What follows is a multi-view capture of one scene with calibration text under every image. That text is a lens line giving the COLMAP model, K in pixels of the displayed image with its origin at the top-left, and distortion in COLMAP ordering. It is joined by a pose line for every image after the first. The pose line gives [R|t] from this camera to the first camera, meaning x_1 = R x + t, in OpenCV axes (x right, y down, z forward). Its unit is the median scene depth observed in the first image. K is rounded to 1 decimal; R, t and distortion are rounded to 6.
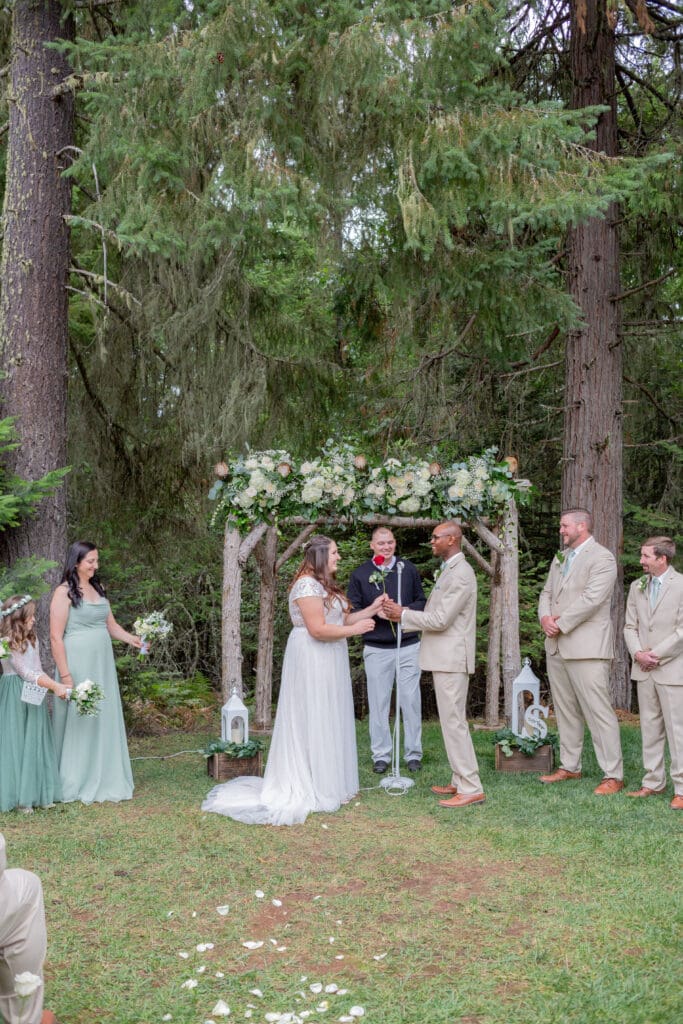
lens RADIAL K [[1031.4, 0, 341.5], [0, 1031.4, 512.0], [0, 0, 1]] dist [-0.041295, 0.004704]
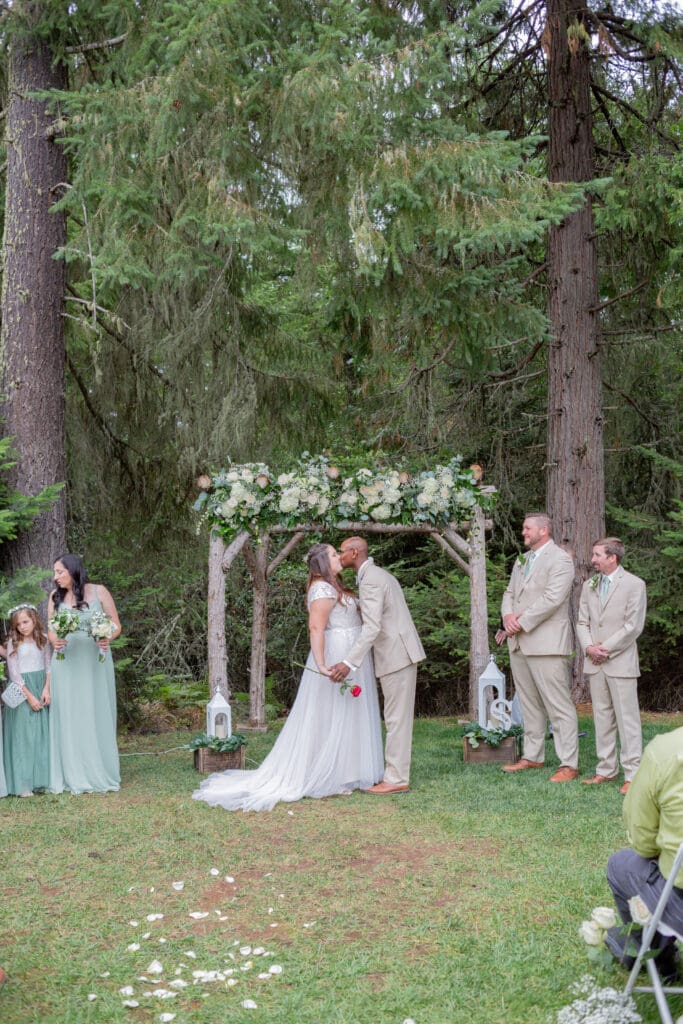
lens RADIAL K [[1012.4, 0, 341.5], [0, 1012.4, 512.0], [0, 0, 1]] dist [-0.042102, -0.004821]
pose [[0.999282, -0.018743, -0.032925, 0.060329], [0.018549, 0.999809, -0.006213, -0.001213], [0.033035, 0.005598, 0.999439, -0.043348]]
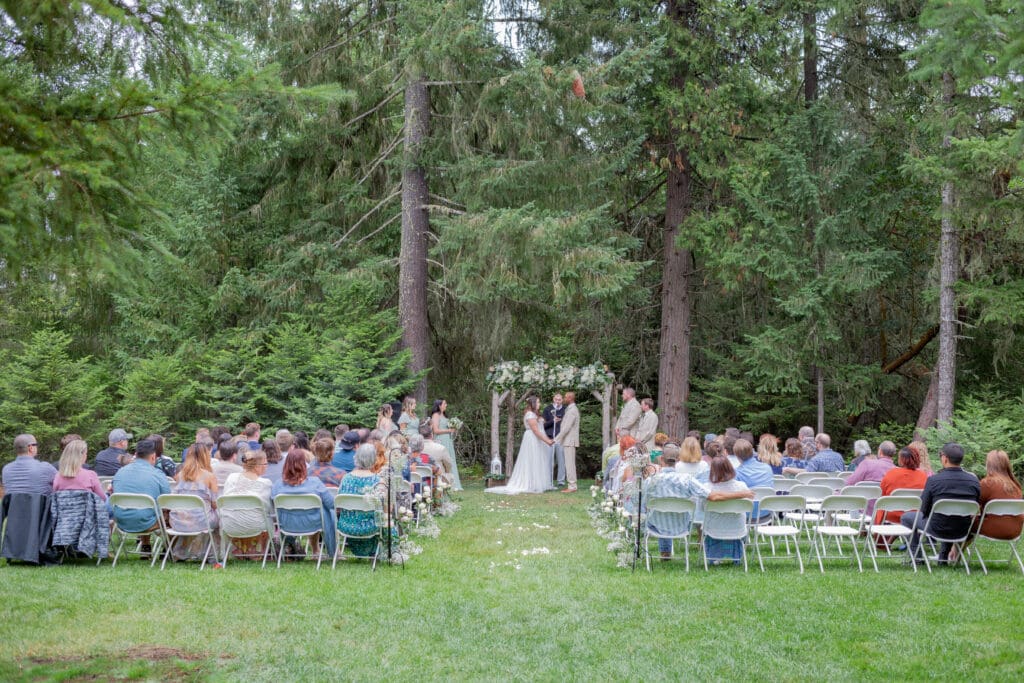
lens RADIAL K [[1031.4, 0, 512.0], [0, 1031.4, 341.5], [0, 0, 1]] dist [-0.041295, 0.004704]
pose [[0.995927, 0.005310, -0.090011, 0.164326], [-0.005636, 0.999978, -0.003370, -0.101799], [0.089991, 0.003864, 0.995935, -1.548841]]
